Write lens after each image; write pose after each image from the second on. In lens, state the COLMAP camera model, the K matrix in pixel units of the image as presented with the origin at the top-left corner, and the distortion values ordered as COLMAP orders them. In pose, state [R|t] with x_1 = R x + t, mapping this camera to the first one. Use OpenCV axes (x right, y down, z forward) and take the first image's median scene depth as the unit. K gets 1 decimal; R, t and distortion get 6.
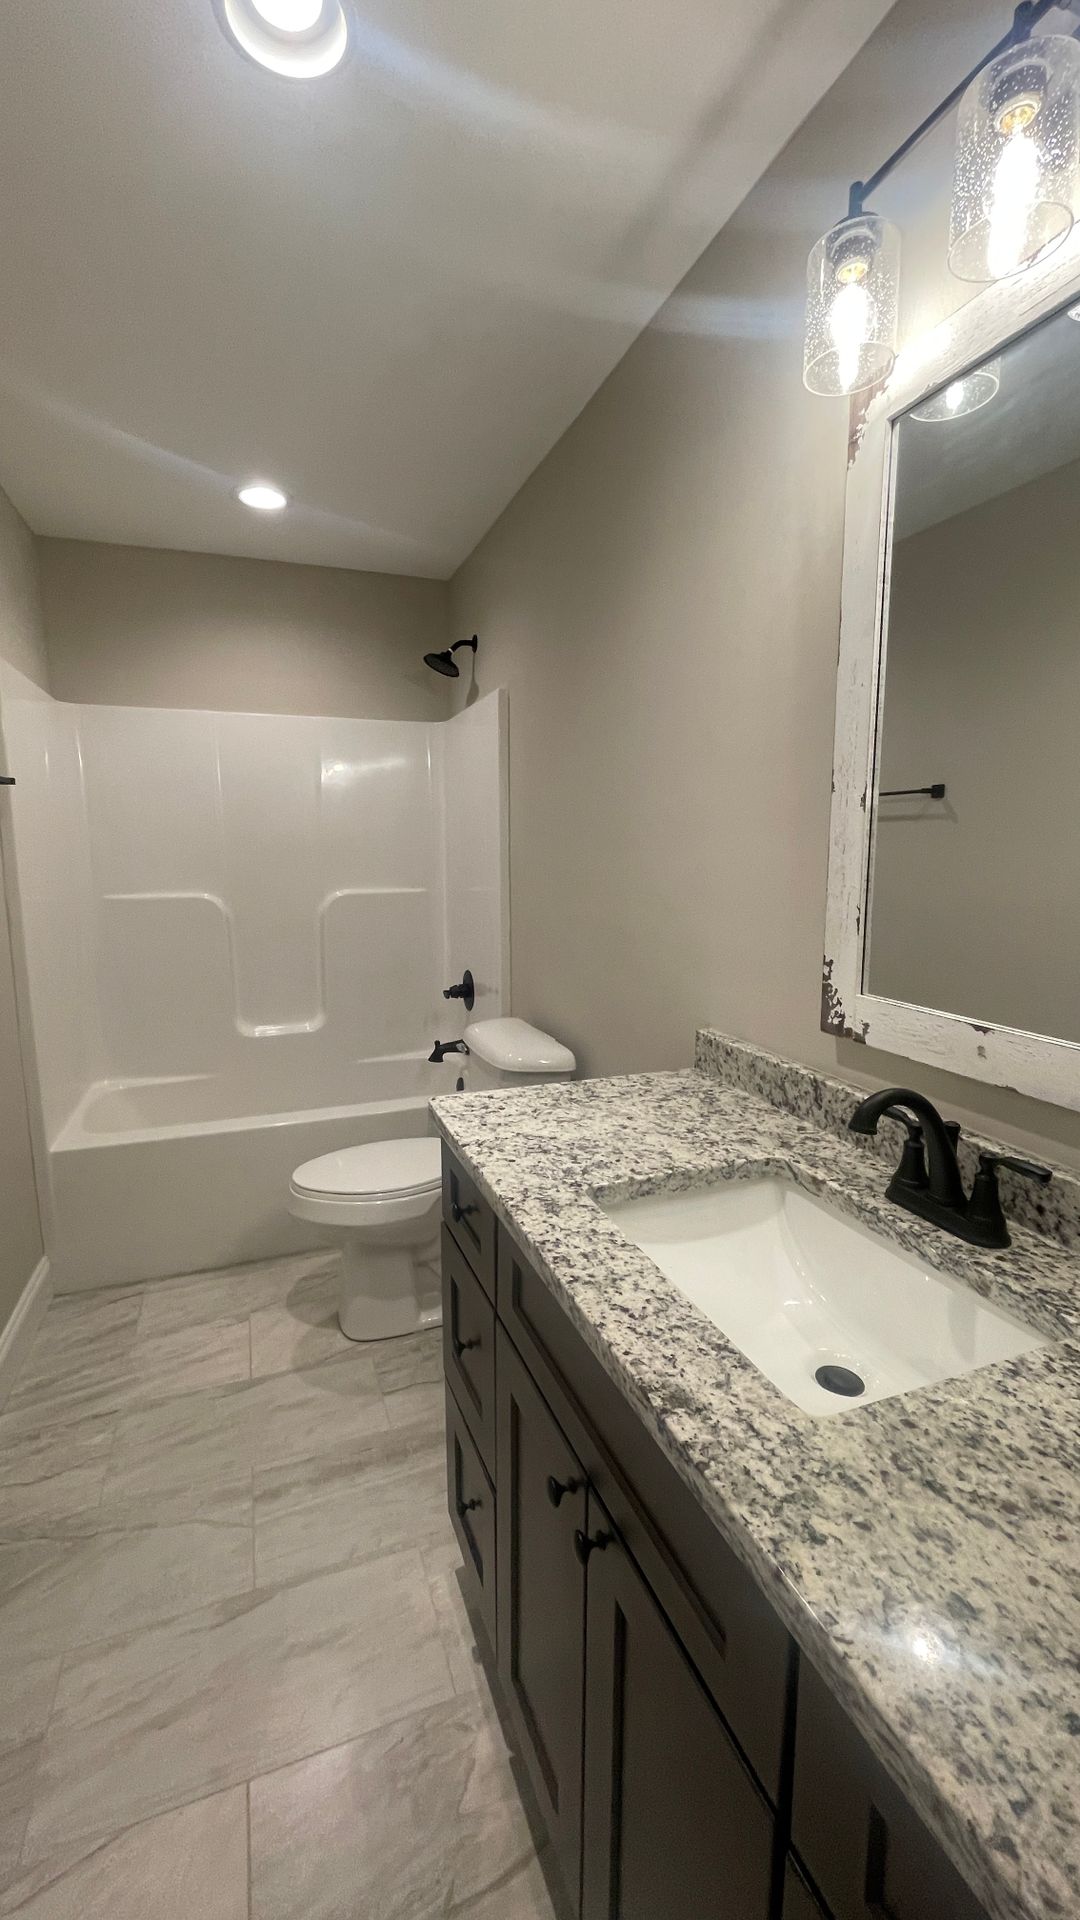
lens RADIAL K [[776.4, 0, 540.1], [0, 776.4, 946.4], [0, 0, 1]] dist [-0.003441, 0.001894]
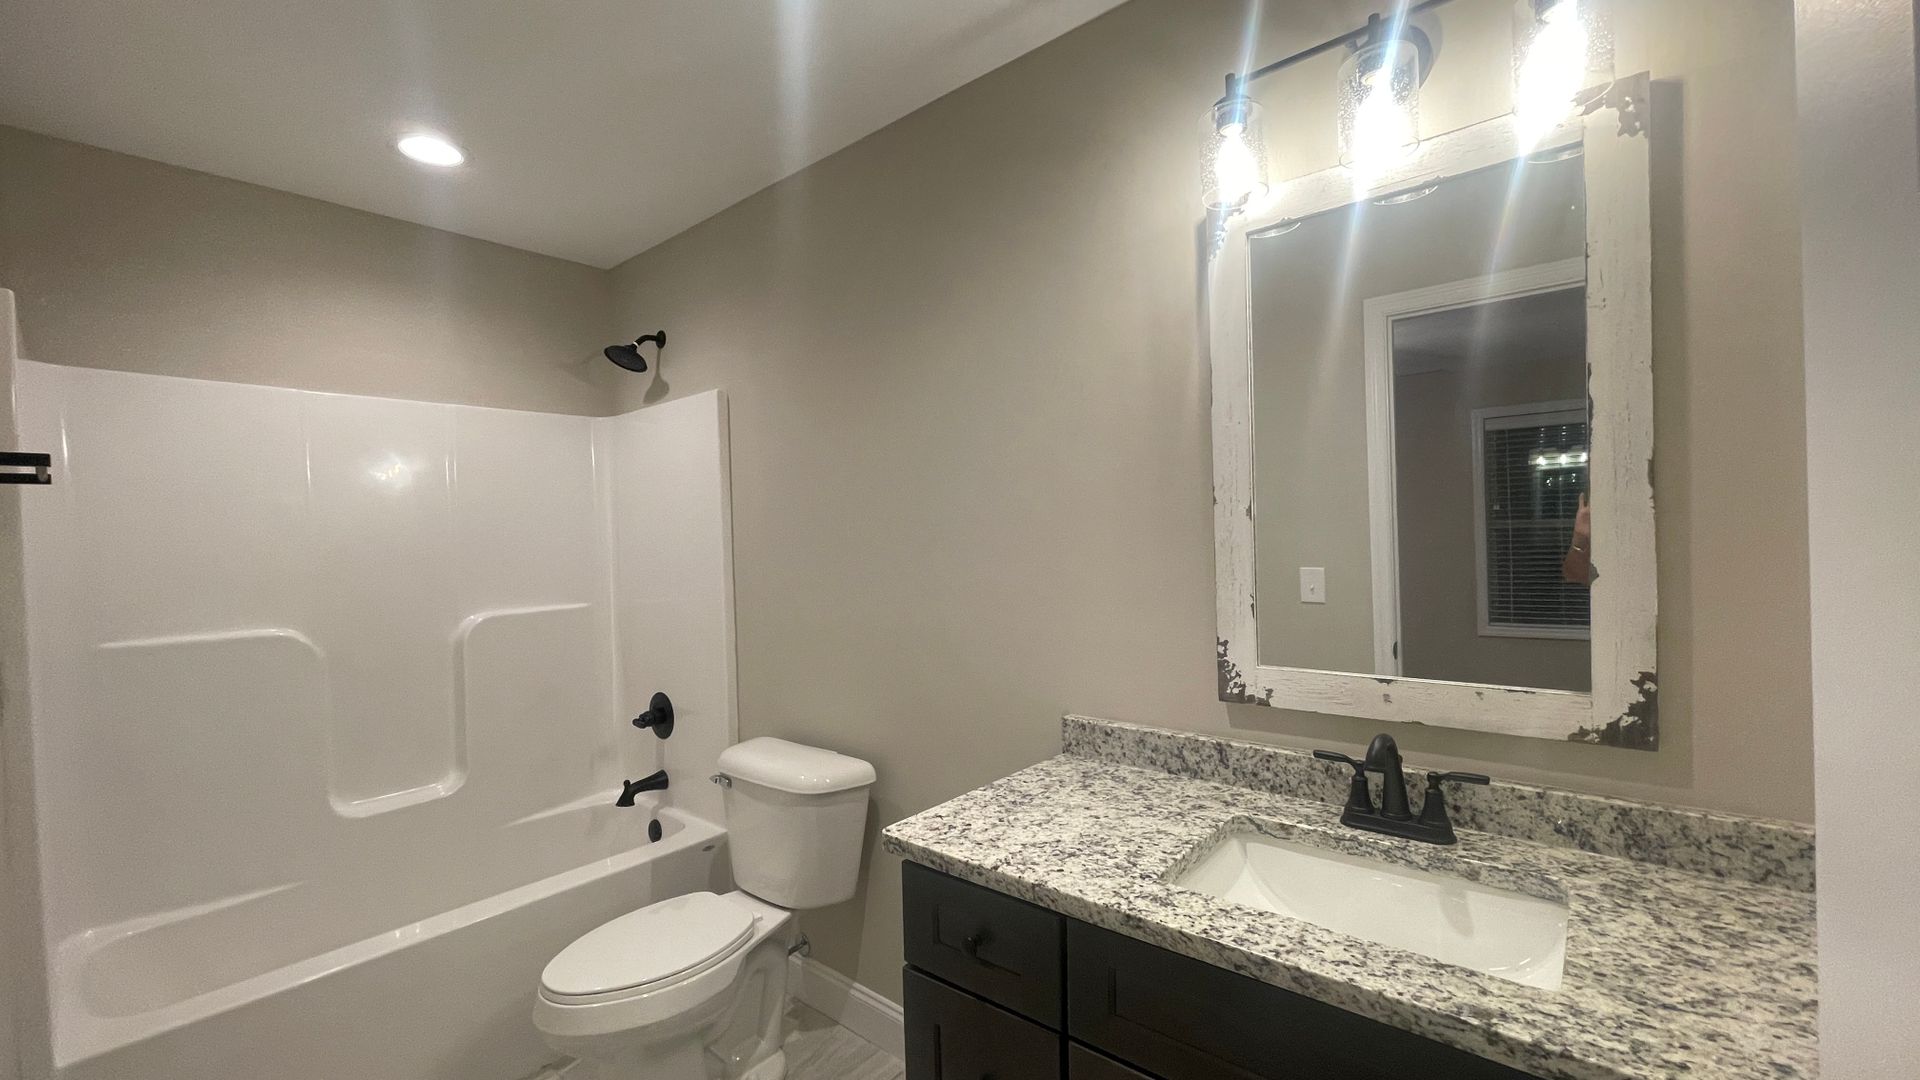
lens RADIAL K [[776.4, 0, 948.0], [0, 776.4, 537.2], [0, 0, 1]] dist [-0.003441, 0.001894]
pose [[0.875575, -0.025637, 0.482401, -0.590849], [0.089196, 0.990001, -0.109280, -0.048861], [-0.474775, 0.138712, 0.869107, 0.129447]]
